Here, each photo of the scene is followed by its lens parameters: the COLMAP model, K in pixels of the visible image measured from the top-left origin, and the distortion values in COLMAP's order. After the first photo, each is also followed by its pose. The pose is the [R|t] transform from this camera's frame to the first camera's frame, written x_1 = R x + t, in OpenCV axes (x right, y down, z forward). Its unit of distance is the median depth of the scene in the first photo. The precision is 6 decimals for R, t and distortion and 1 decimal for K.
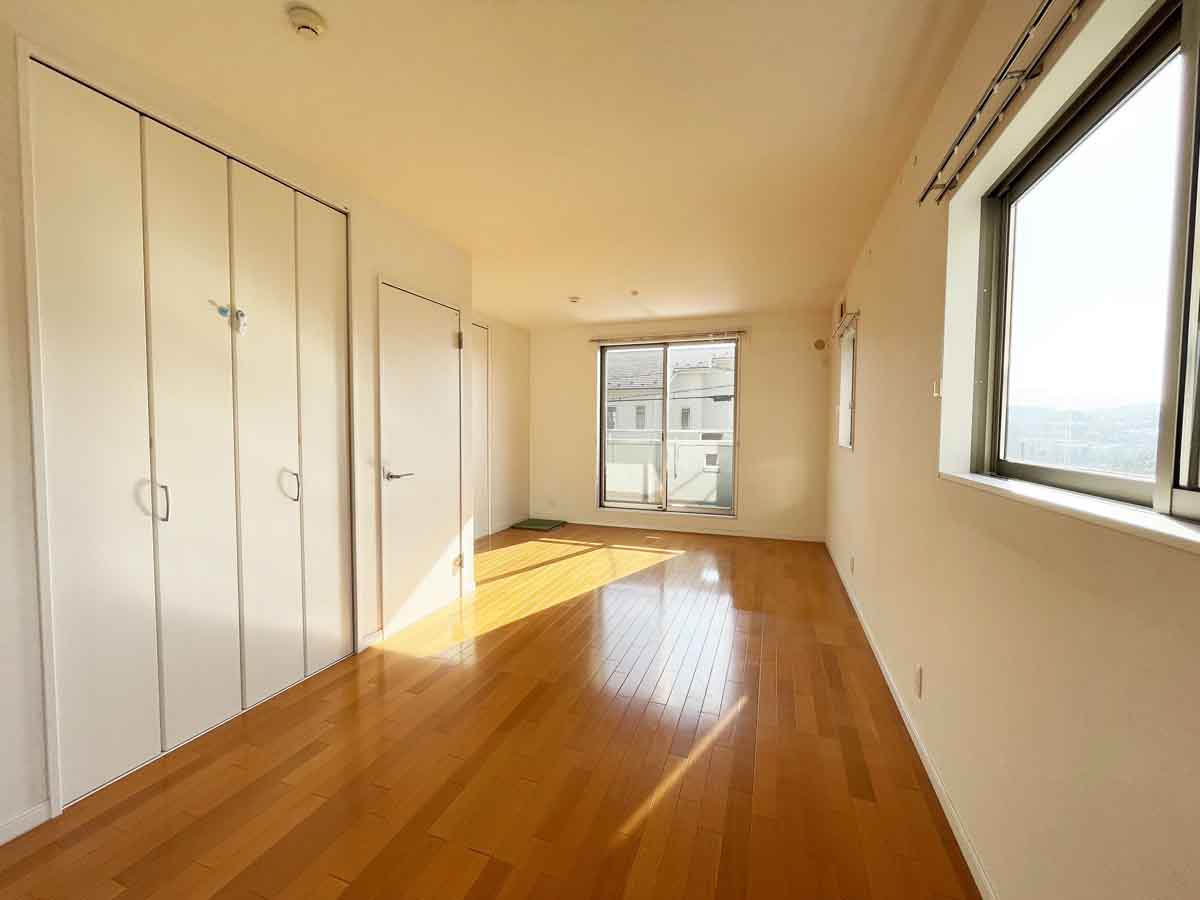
lens RADIAL K [[487.5, 0, 600.0], [0, 487.5, 450.0], [0, 0, 1]] dist [0.000827, 0.000019]
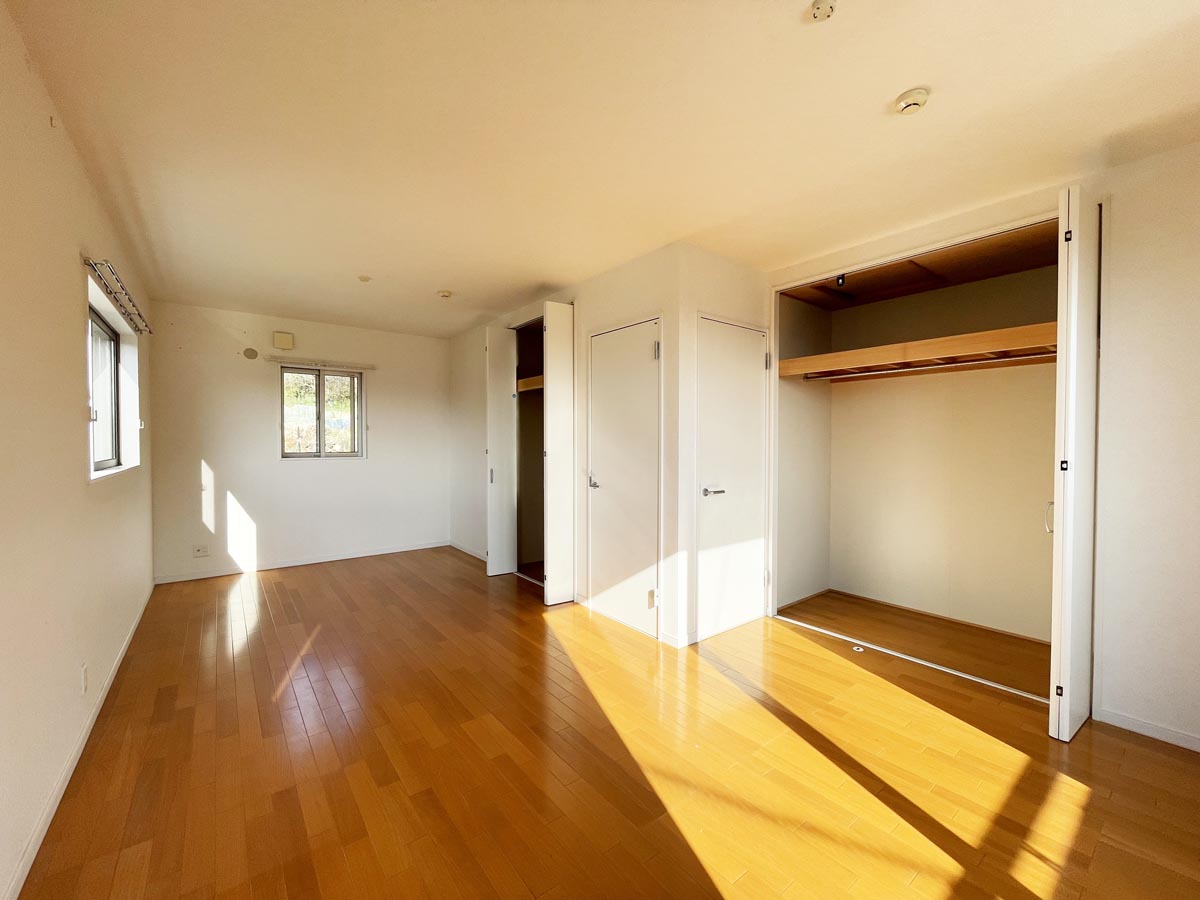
lens RADIAL K [[487.5, 0, 600.0], [0, 487.5, 450.0], [0, 0, 1]] dist [0.000827, 0.000019]
pose [[-0.538724, 0.002901, -0.842477, 0.728185], [-0.045610, 0.998427, 0.032603, -0.089183], [0.841247, 0.055989, -0.537745, 1.928030]]
